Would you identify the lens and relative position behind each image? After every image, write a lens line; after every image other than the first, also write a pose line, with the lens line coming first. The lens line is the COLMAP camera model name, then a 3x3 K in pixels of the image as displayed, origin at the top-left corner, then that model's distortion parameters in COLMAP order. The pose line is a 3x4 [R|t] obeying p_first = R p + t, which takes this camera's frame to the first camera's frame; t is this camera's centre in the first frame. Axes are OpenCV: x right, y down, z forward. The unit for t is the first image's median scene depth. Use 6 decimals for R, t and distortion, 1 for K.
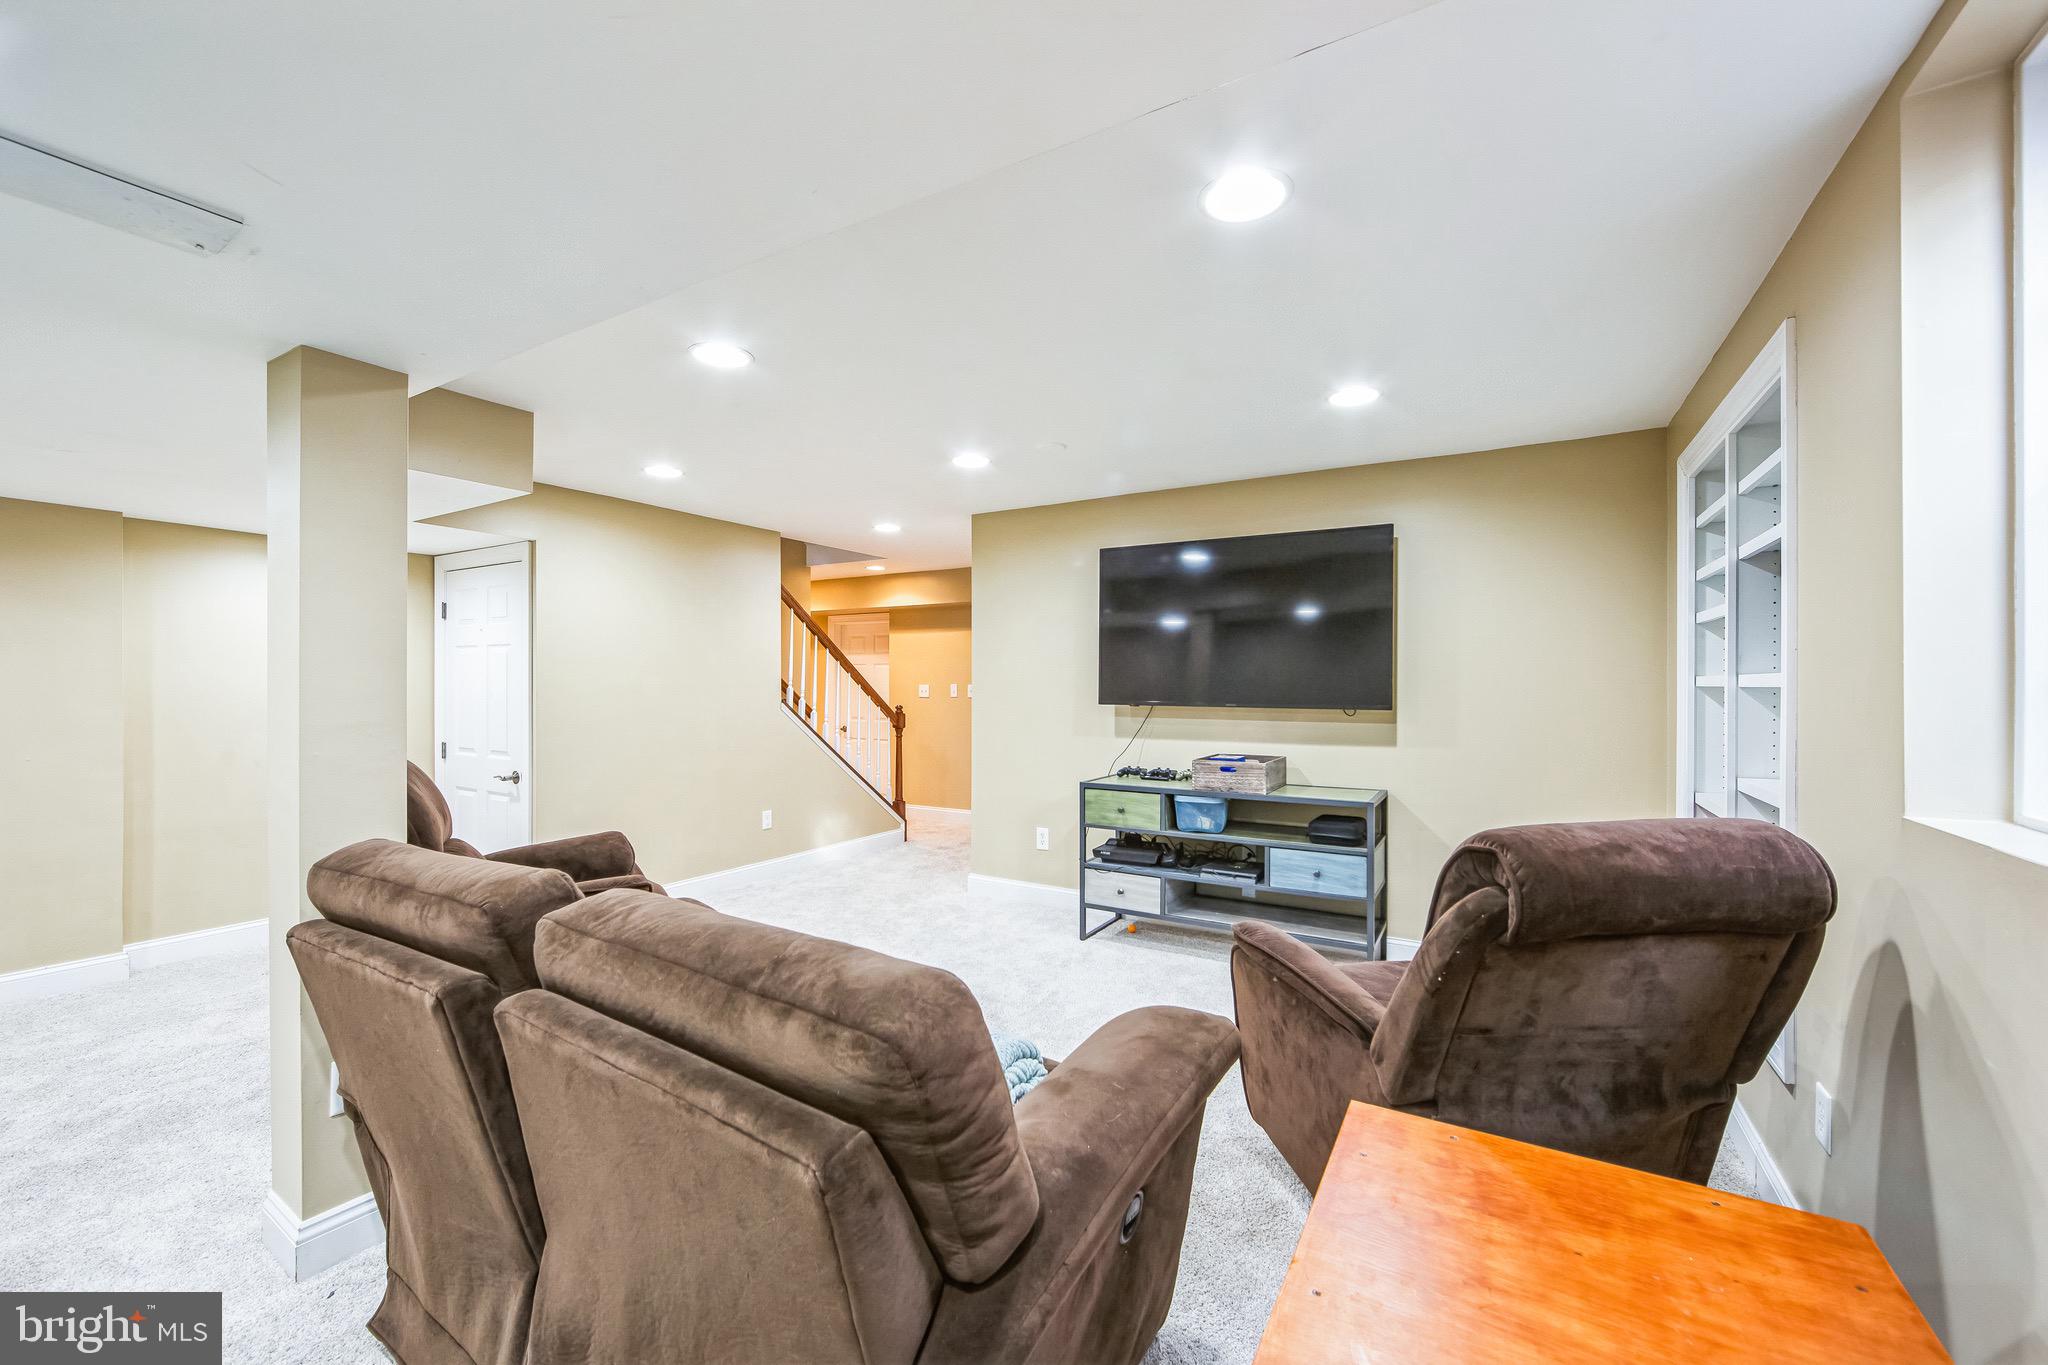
lens RADIAL K [[812.1, 0, 1020.7], [0, 812.1, 687.0], [0, 0, 1]] dist [-0.009201, -0.000043]
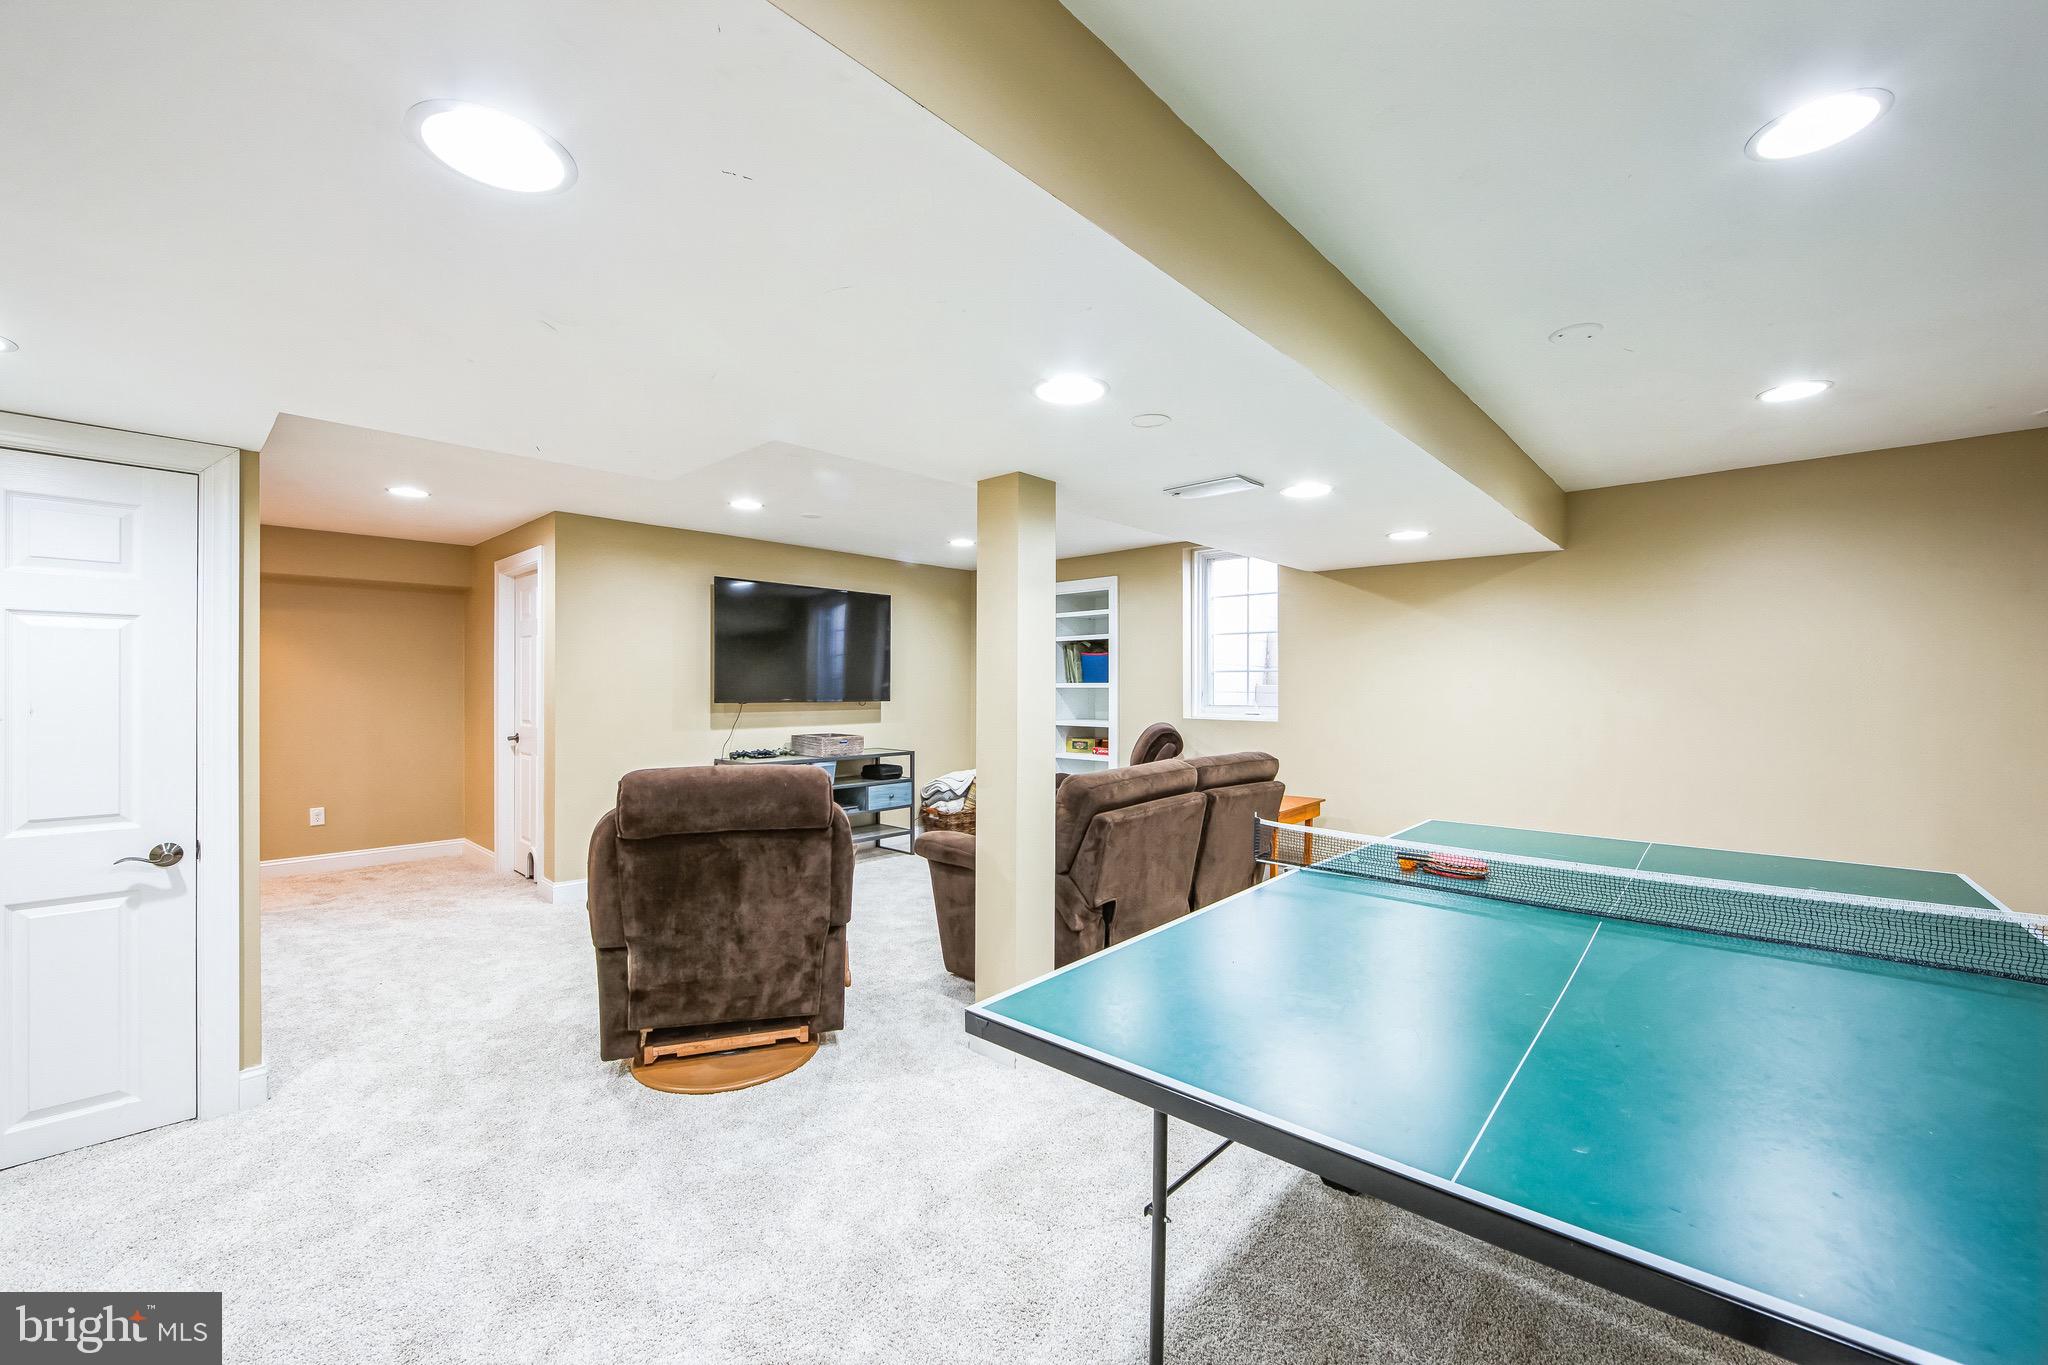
lens RADIAL K [[812.1, 0, 1021.8], [0, 812.1, 686.9], [0, 0, 1]] dist [-0.009201, -0.000043]
pose [[0.184616, 0.001776, 0.982809, -1.196753], [-0.003354, 0.999994, -0.001177, -0.002781], [-0.982805, -0.003079, 0.184621, 0.376006]]
